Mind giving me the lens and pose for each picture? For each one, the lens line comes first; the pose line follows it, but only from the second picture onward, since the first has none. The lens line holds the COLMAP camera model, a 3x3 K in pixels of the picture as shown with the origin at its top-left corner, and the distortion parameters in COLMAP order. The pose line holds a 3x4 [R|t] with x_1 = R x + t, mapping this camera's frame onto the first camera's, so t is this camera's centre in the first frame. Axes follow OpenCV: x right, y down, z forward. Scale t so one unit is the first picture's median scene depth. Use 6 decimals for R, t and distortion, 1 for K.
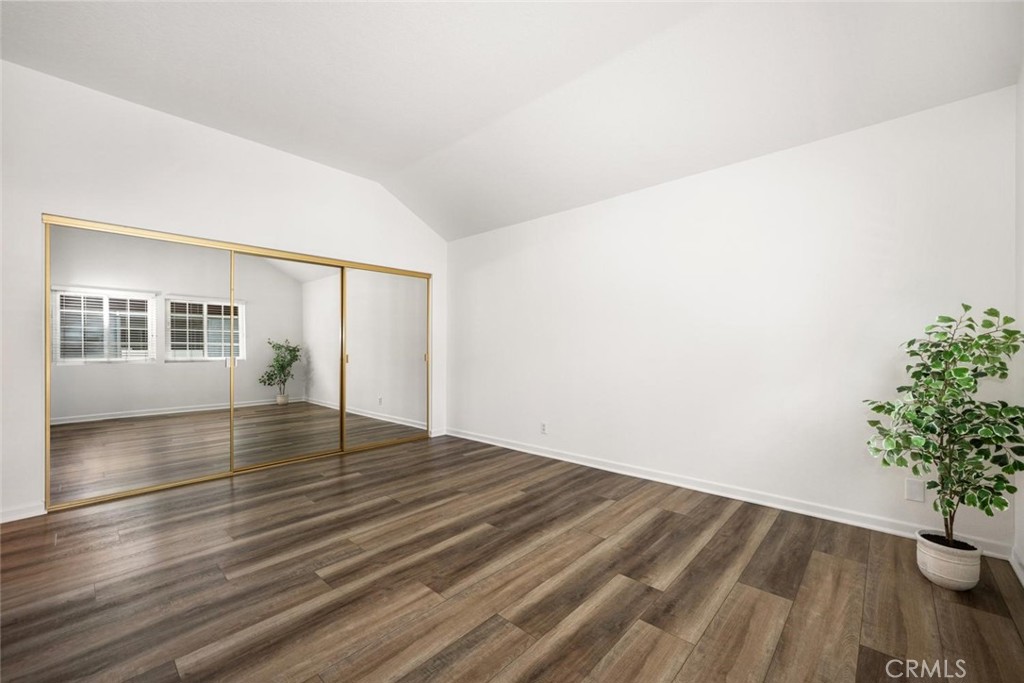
lens RADIAL K [[410.7, 0, 522.7], [0, 410.7, 338.5], [0, 0, 1]] dist [0.001548, -0.000022]
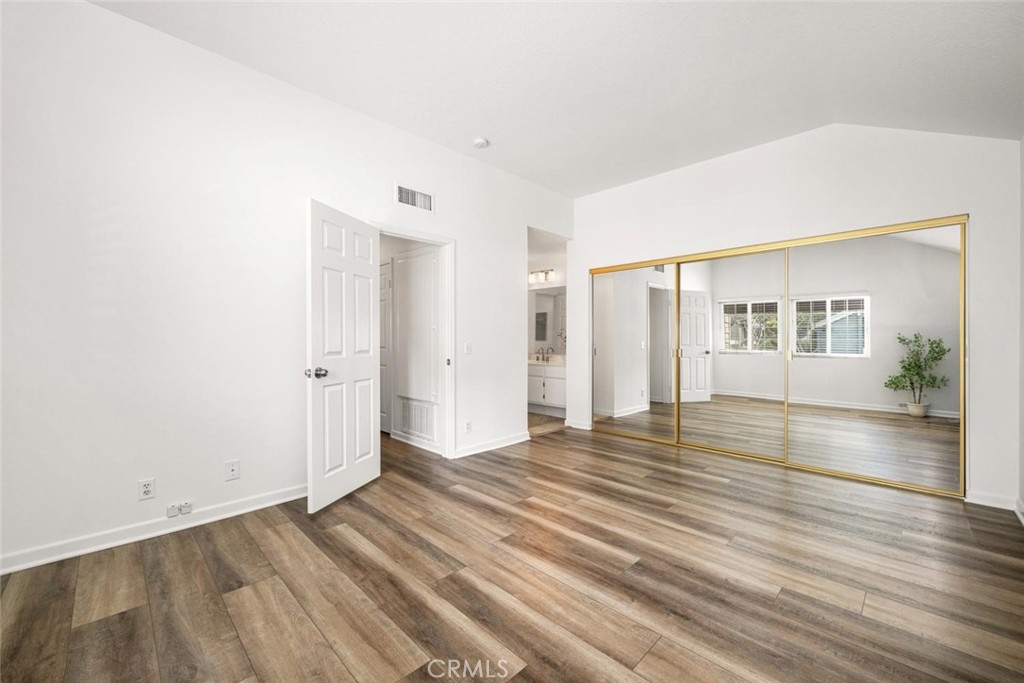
lens RADIAL K [[410.7, 0, 521.4], [0, 410.7, 346.8], [0, 0, 1]] dist [0.001548, -0.000022]
pose [[-0.053186, 0.014241, -0.998483, 0.734794], [0.014810, 0.999800, 0.013471, 0.014478], [0.998475, -0.014071, -0.053386, 0.816985]]
